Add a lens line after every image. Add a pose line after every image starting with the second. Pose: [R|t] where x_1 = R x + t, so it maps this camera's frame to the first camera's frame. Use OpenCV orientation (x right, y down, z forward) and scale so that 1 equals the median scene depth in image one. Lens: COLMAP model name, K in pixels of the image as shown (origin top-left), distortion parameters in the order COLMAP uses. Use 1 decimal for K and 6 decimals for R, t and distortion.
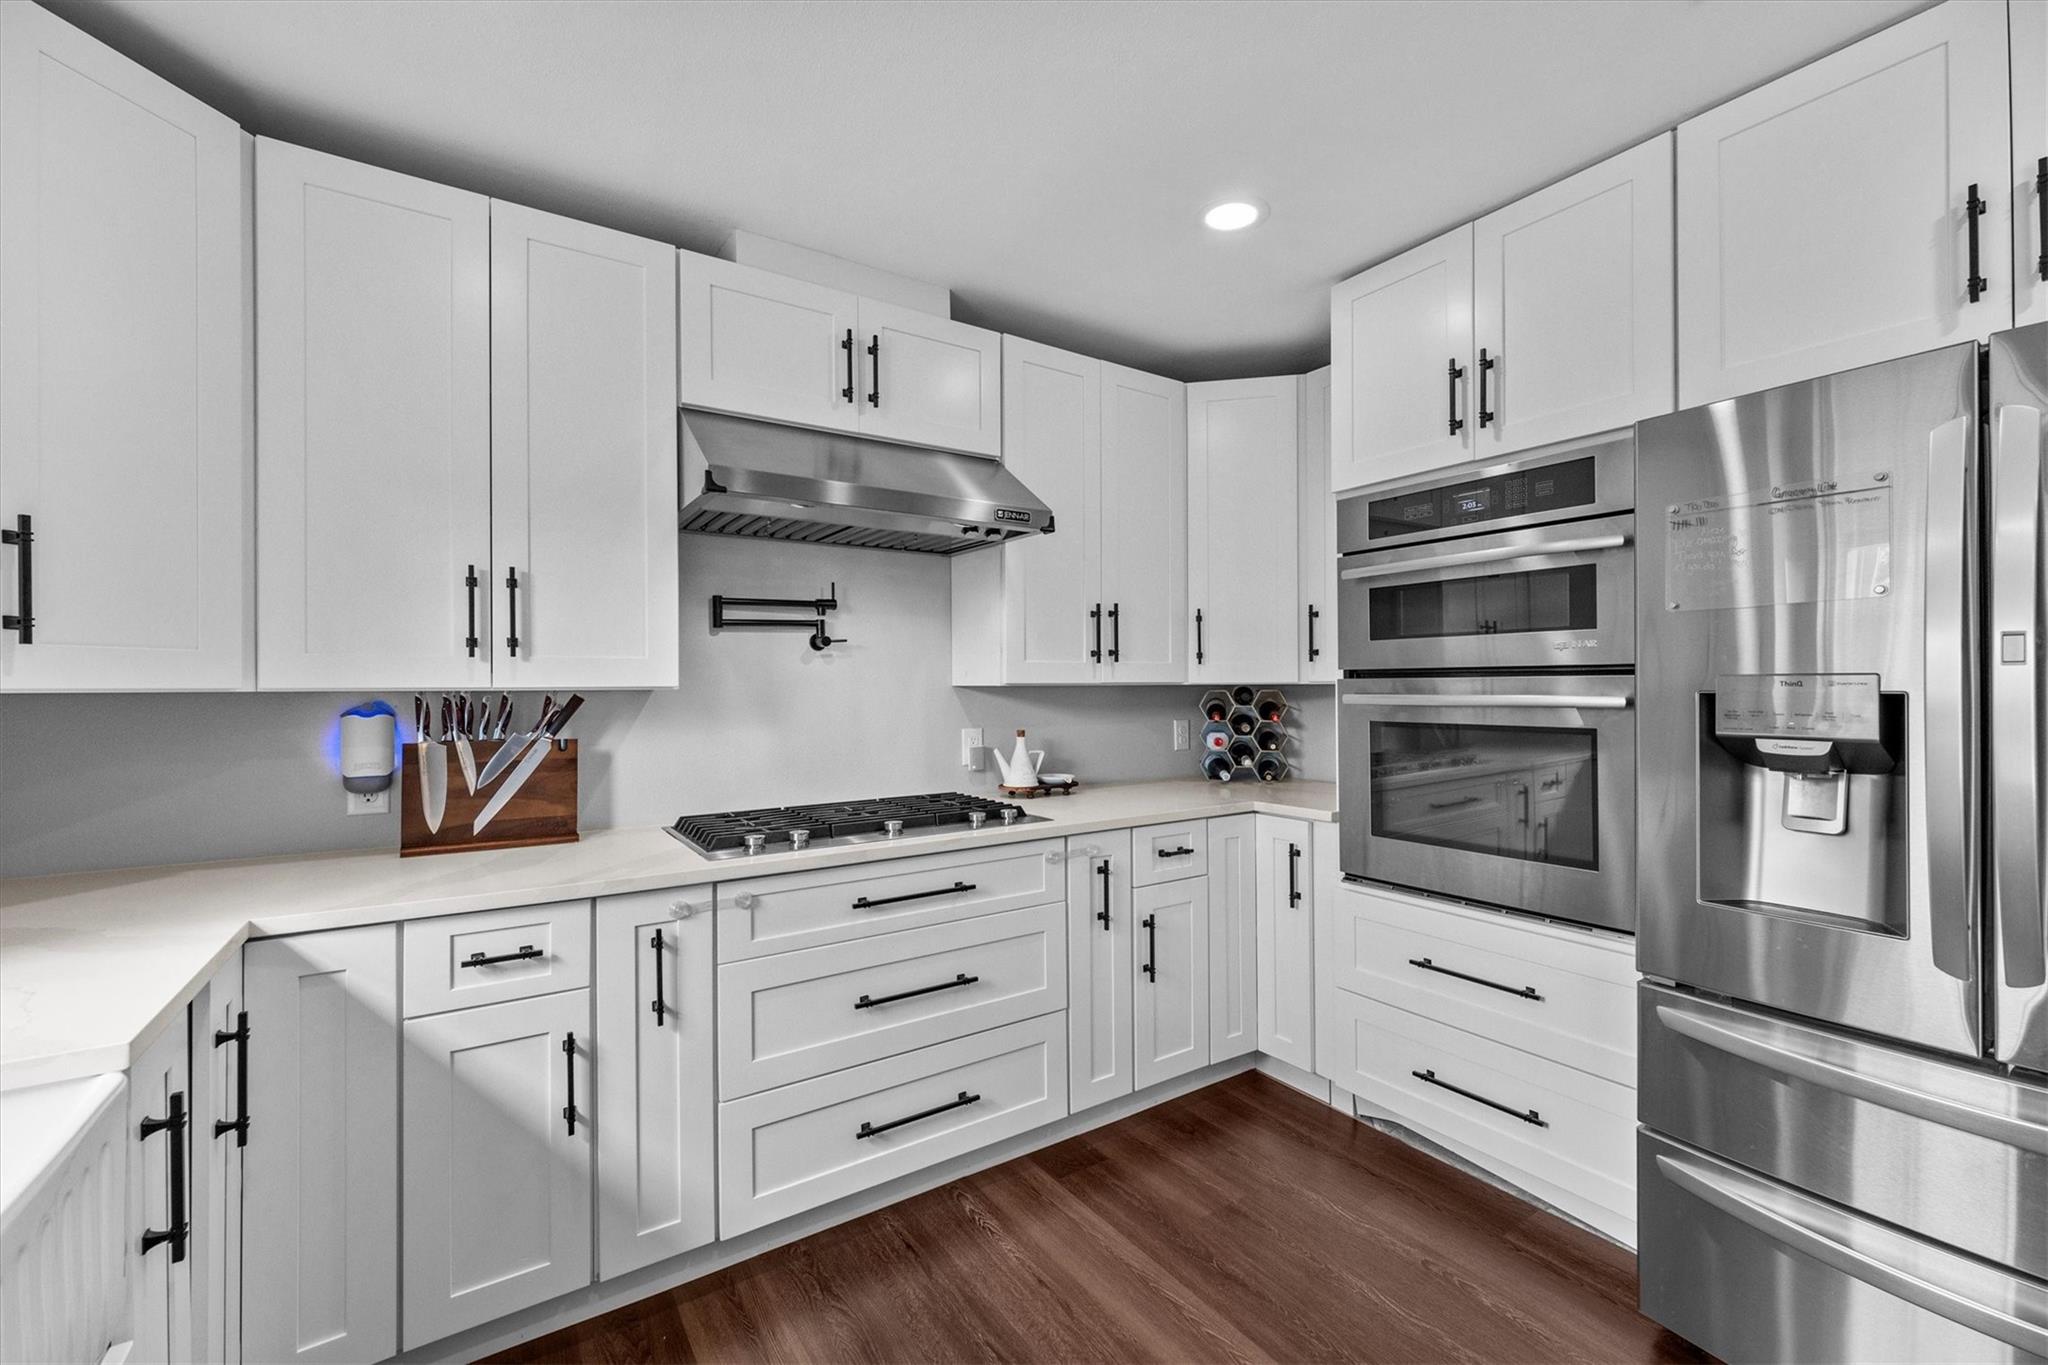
lens RADIAL K [[837.4, 0, 1015.7], [0, 837.4, 685.5], [0, 0, 1]] dist [0.002906, -0.002025]
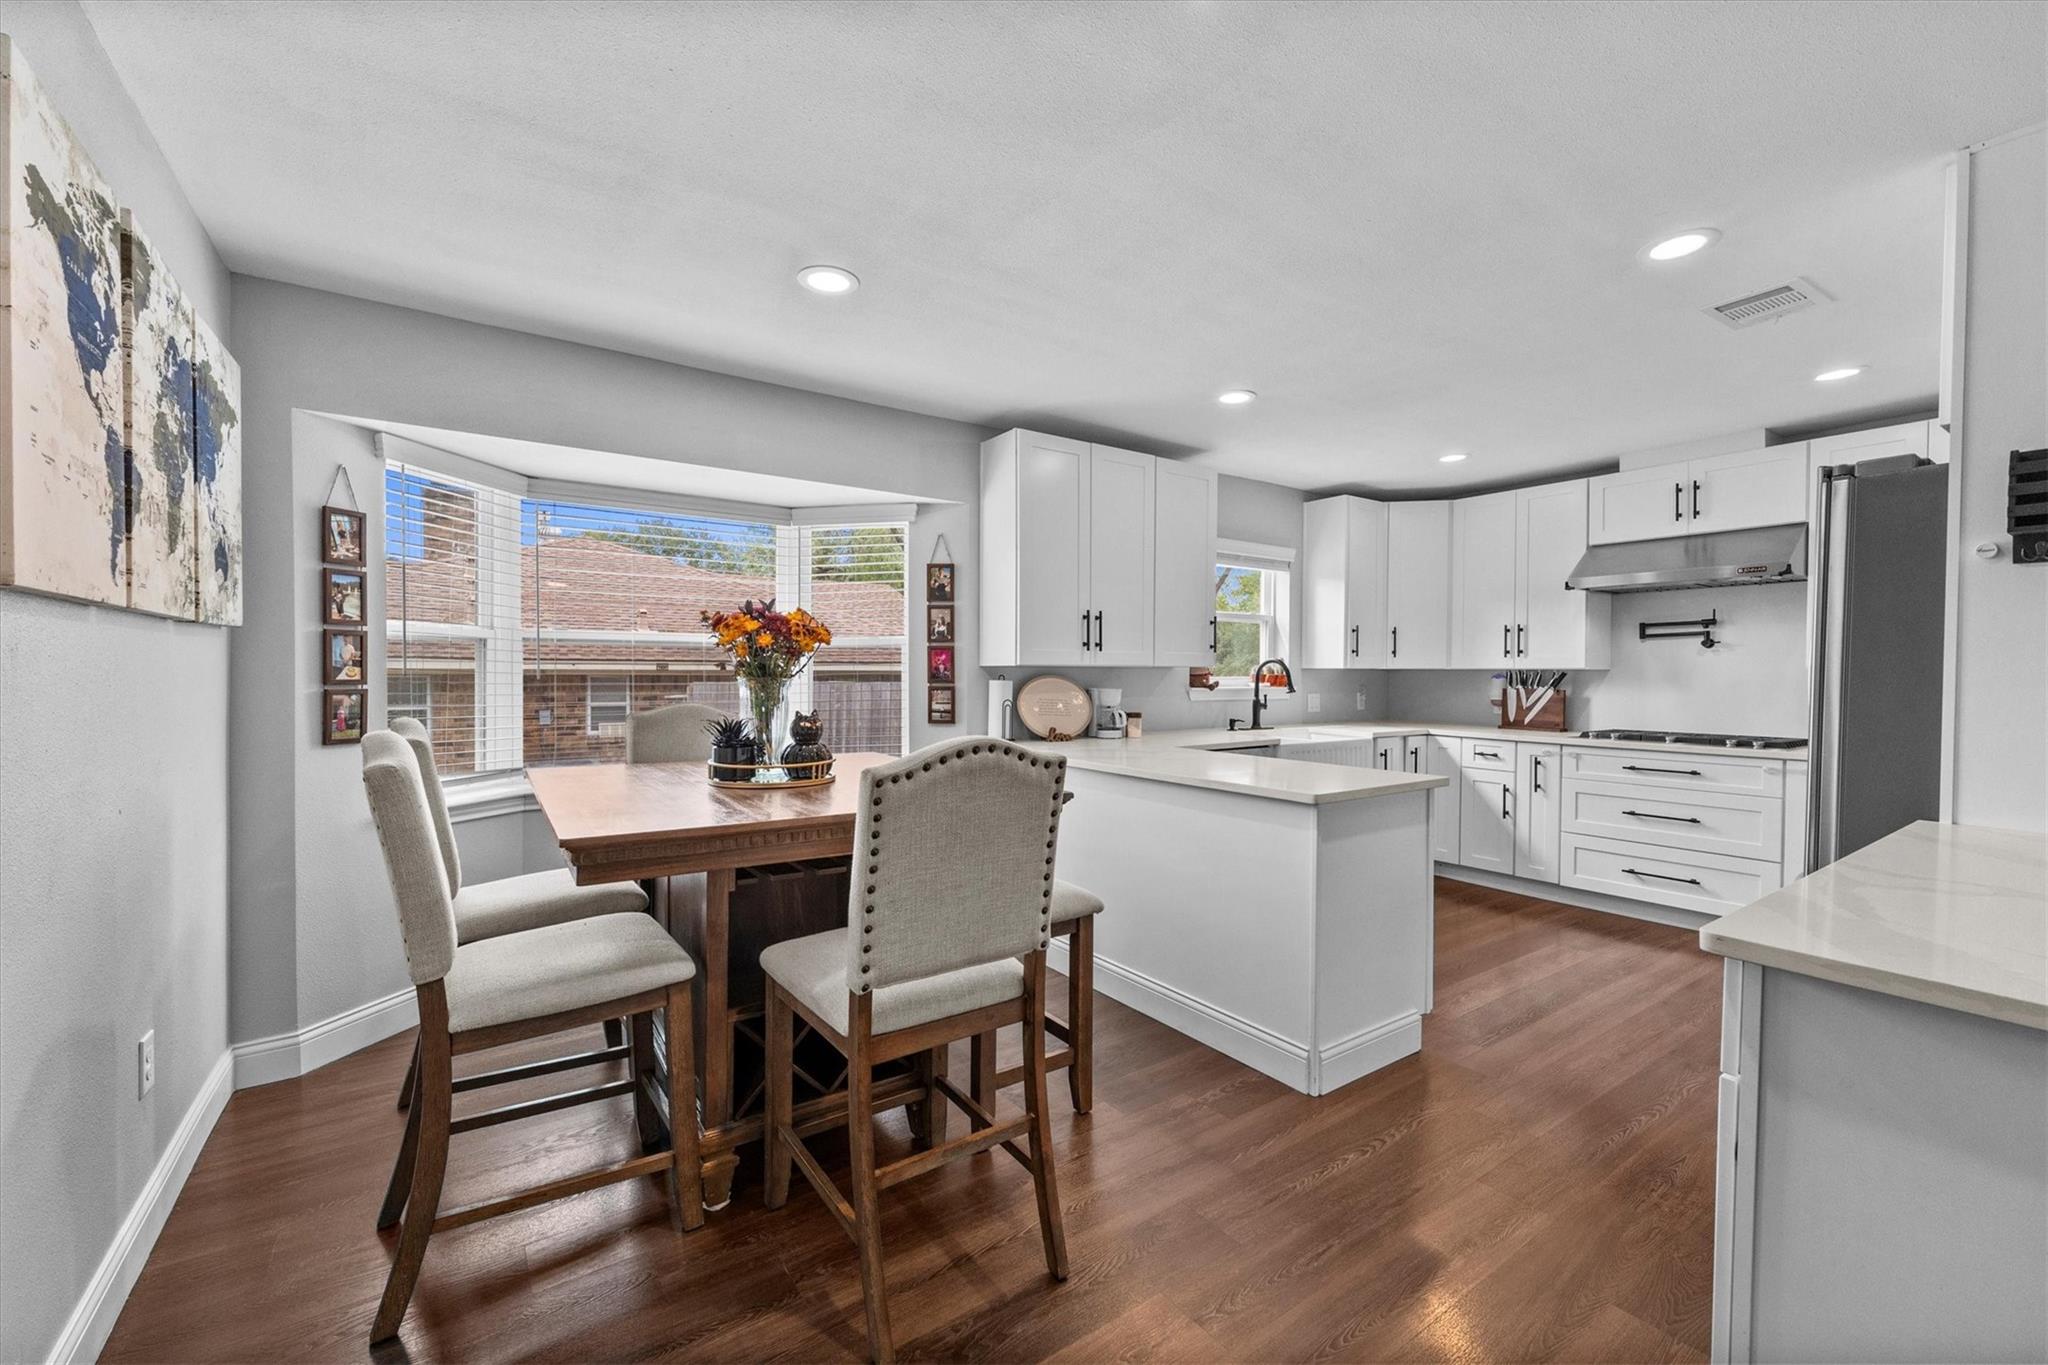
lens RADIAL K [[837.4, 0, 1021.3], [0, 837.4, 684.9], [0, 0, 1]] dist [0.002906, -0.002025]
pose [[0.014008, 0.021454, -0.999672, 1.837350], [-0.005093, 0.999758, 0.021384, 0.006104], [0.999889, 0.004791, 0.014114, -0.575472]]
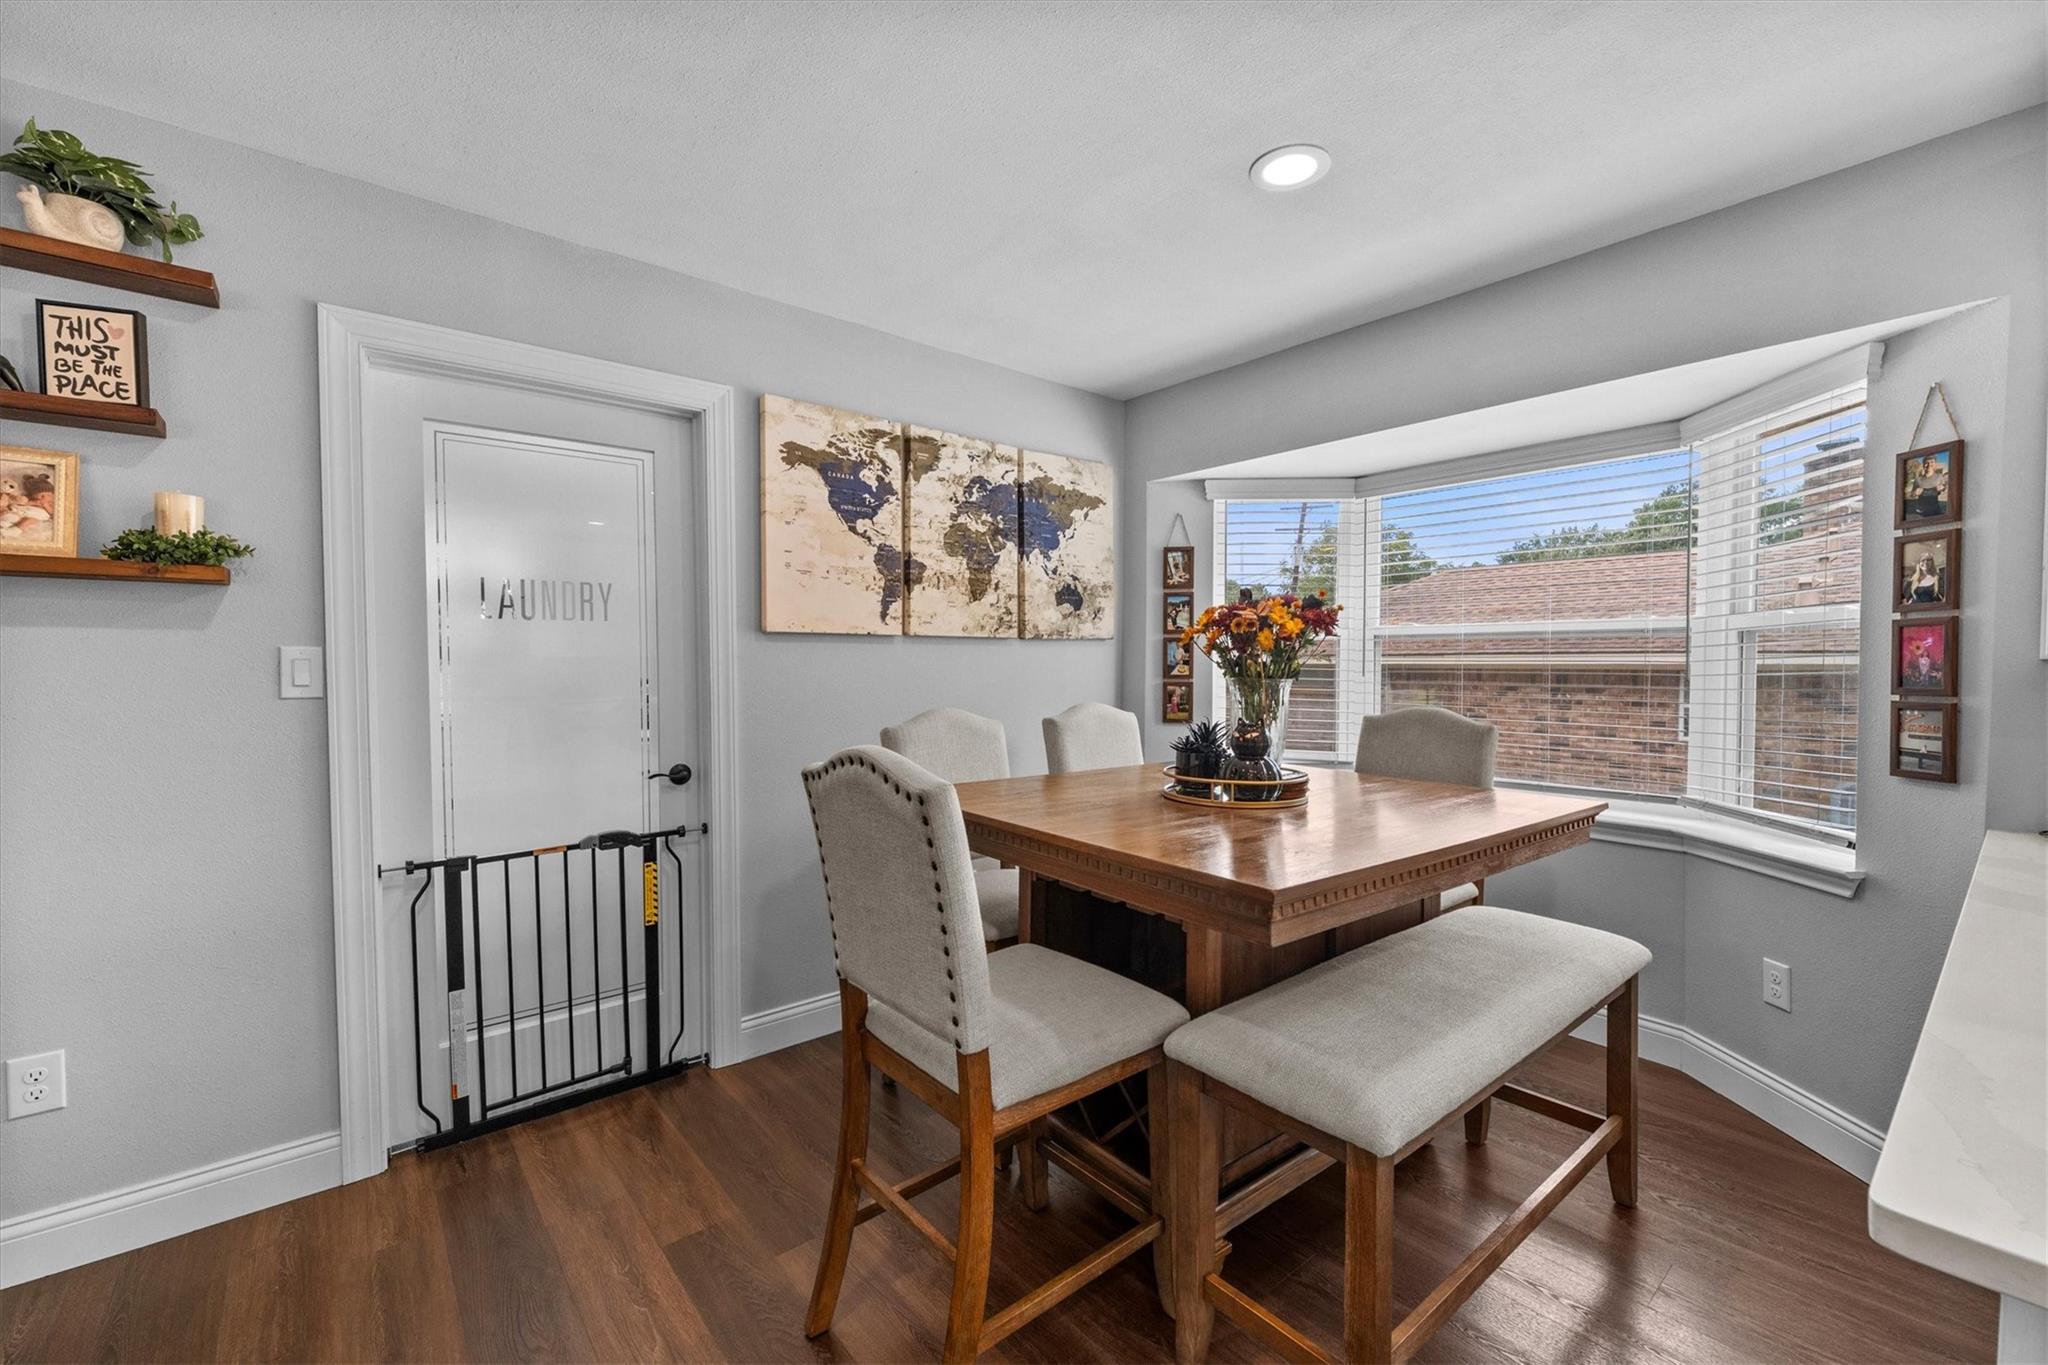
lens RADIAL K [[837.4, 0, 1021.0], [0, 837.4, 684.4], [0, 0, 1]] dist [0.002906, -0.002025]
pose [[-0.995102, 0.007504, -0.098565, 0.996632], [0.004797, 0.999606, 0.027671, 0.001337], [0.098734, 0.027063, -0.994746, 0.092314]]
